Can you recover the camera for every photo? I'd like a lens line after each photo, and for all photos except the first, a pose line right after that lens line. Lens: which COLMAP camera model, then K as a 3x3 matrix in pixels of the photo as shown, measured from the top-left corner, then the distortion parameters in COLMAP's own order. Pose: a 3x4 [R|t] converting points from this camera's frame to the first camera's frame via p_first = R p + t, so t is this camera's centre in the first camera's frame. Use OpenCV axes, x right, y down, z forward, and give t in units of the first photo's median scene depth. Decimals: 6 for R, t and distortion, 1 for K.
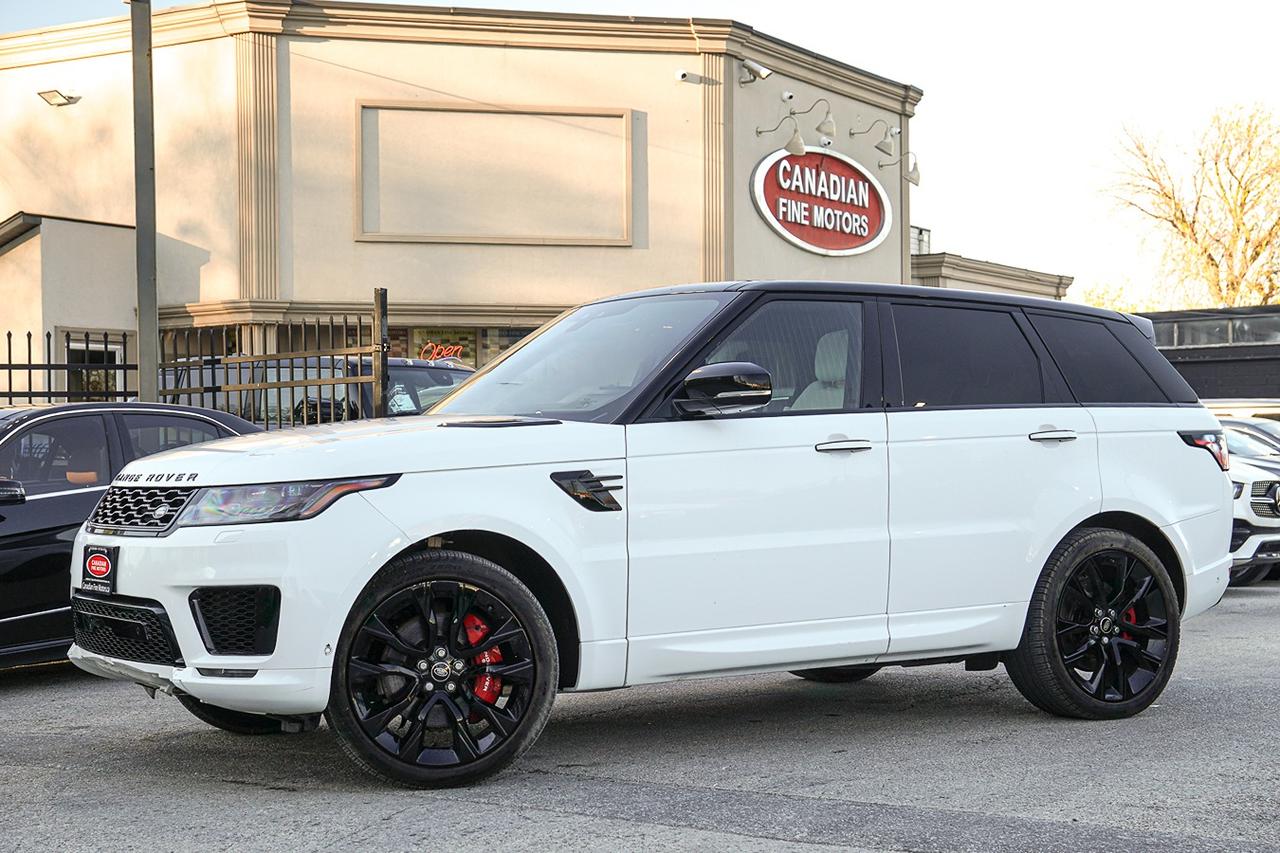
lens RADIAL K [[1911.7, 0, 640.0], [0, 1911.7, 426.5], [0, 0, 1]] dist [0.297062, -0.014122]
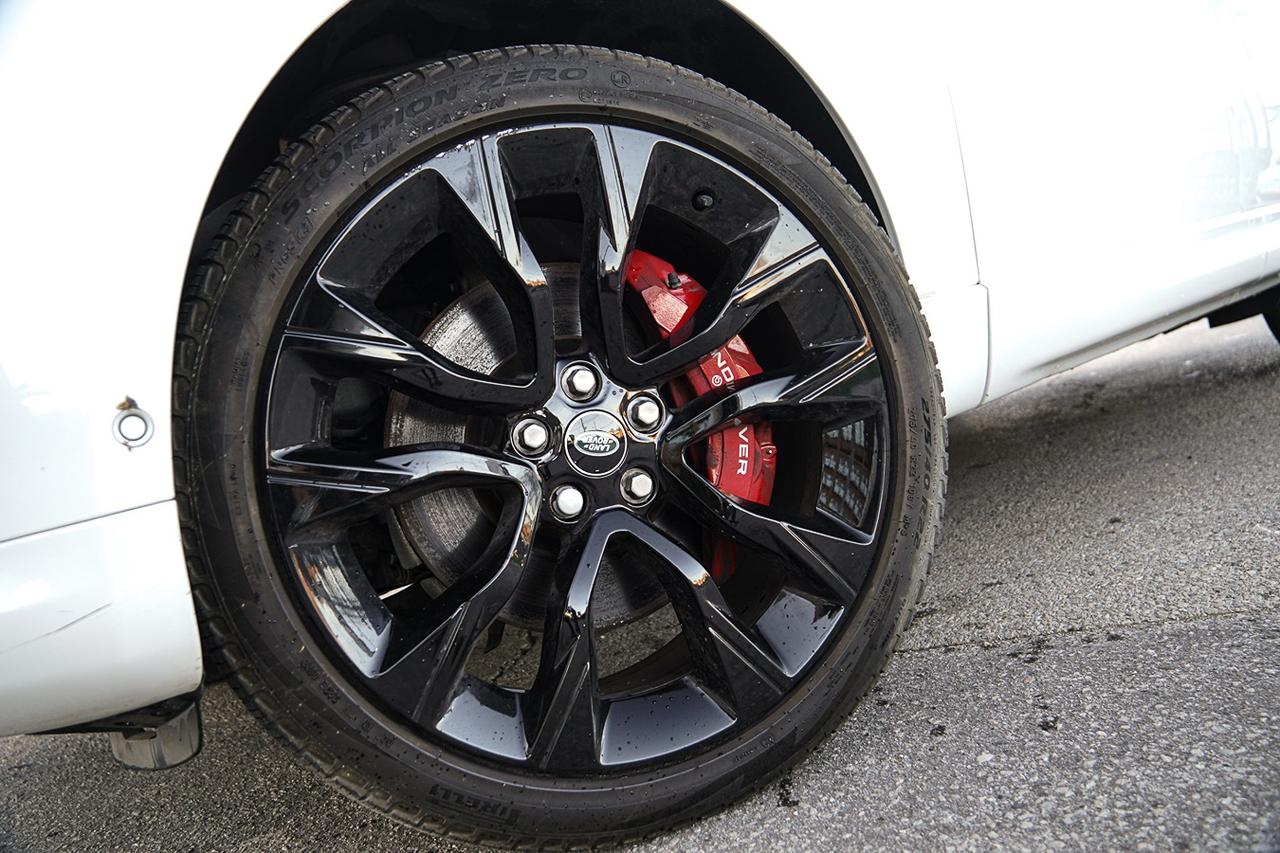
lens RADIAL K [[979.6, 0, 640.0], [0, 979.6, 426.5], [0, 0, 1]] dist [-0.118516, 0.000503]
pose [[0.960838, -0.231518, 0.152284, -0.118599], [0.225354, 0.972620, 0.056803, 0.117910], [-0.161265, -0.020261, 0.986703, 0.854100]]
